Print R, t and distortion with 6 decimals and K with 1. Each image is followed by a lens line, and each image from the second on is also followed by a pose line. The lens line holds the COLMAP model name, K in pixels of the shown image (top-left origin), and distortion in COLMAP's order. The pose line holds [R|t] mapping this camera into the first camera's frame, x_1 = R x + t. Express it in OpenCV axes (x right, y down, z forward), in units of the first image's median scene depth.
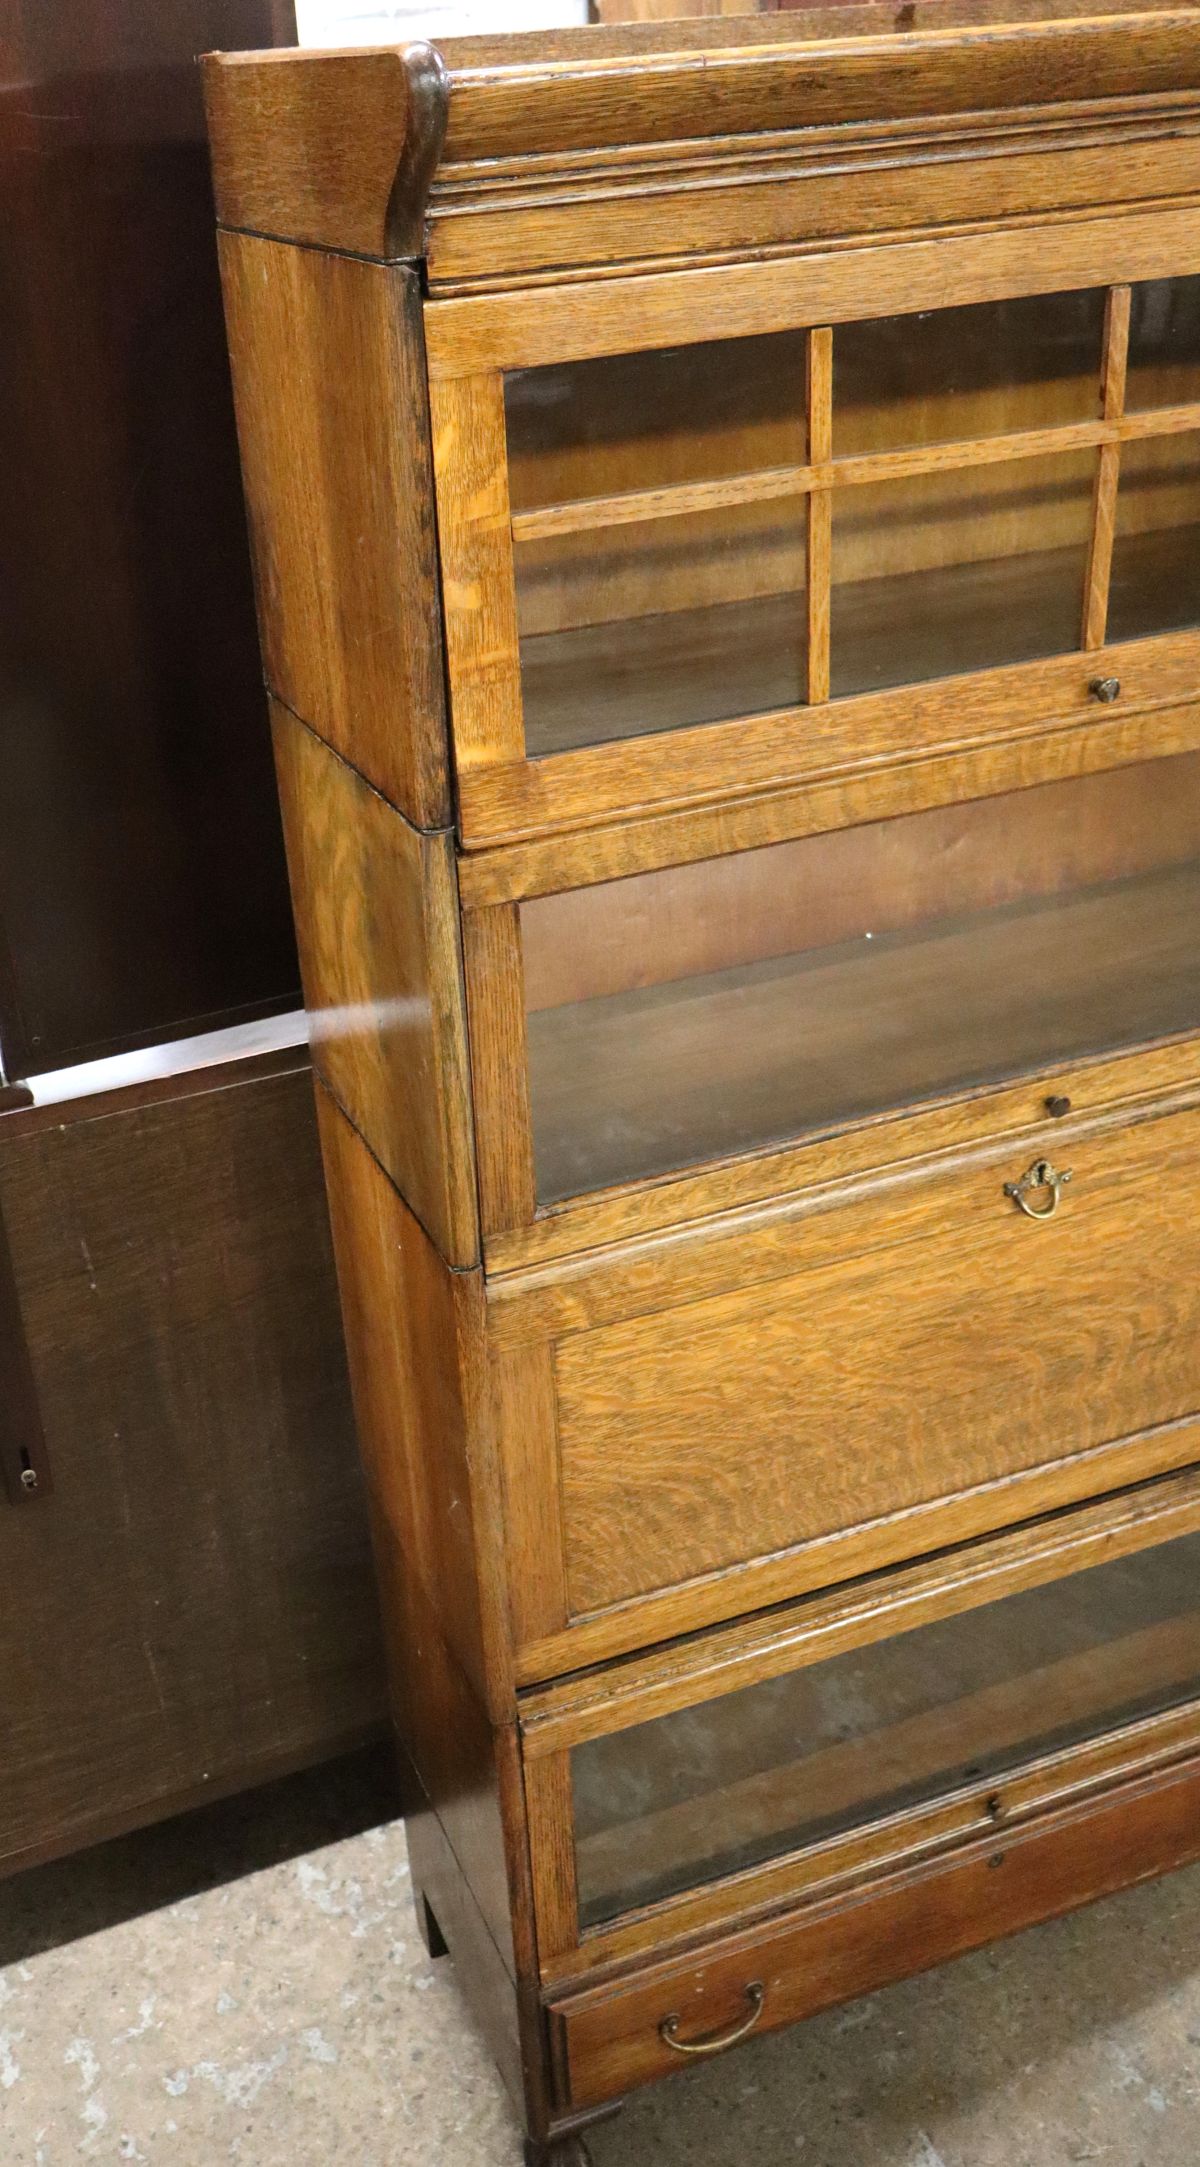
lens RADIAL K [[2068.4, 0, 600.0], [0, 2068.4, 1083.5], [0, 0, 1]] dist [-0.000568, 0.009288]
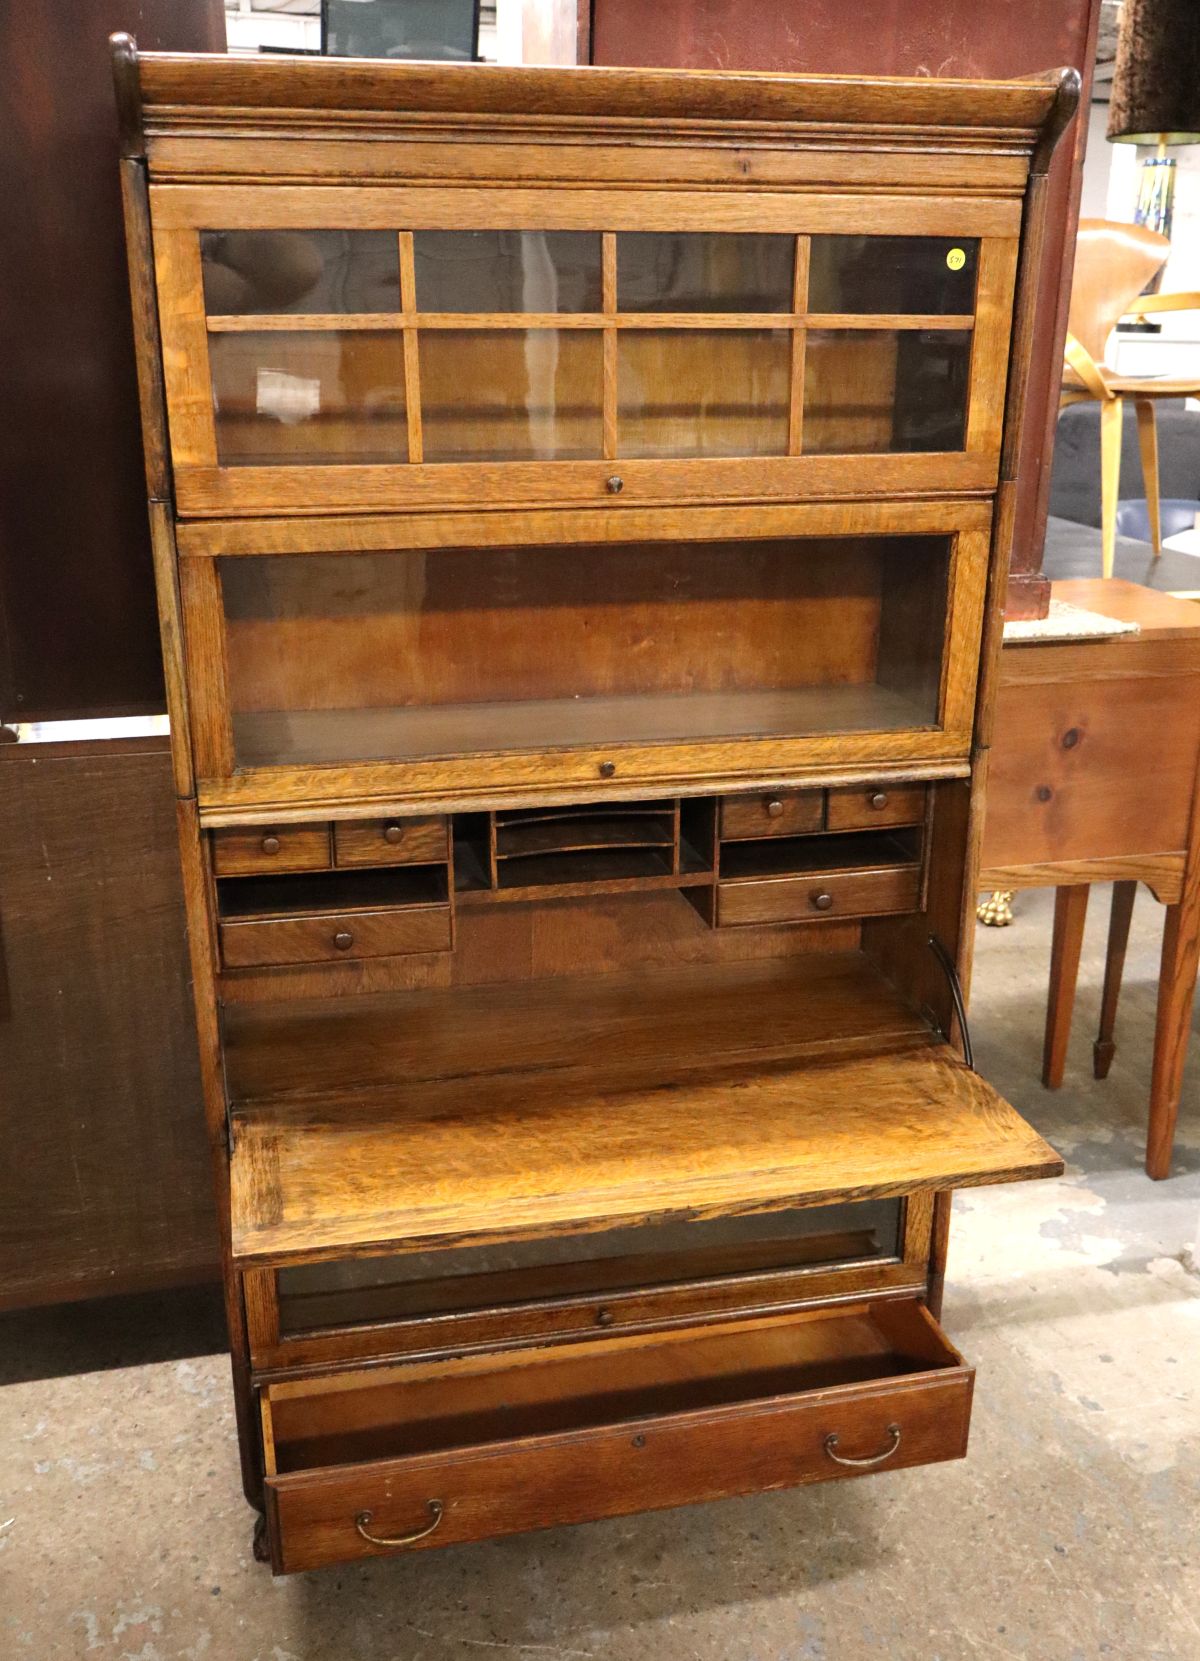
lens RADIAL K [[1663.5, 0, 600.0], [0, 1663.5, 830.5], [0, 0, 1]] dist [0.002471, -0.014760]
pose [[0.989881, 0.110851, -0.088585, 0.392508], [-0.120405, 0.986500, -0.110994, 0.230704], [0.075085, 0.120537, 0.989865, -0.265283]]
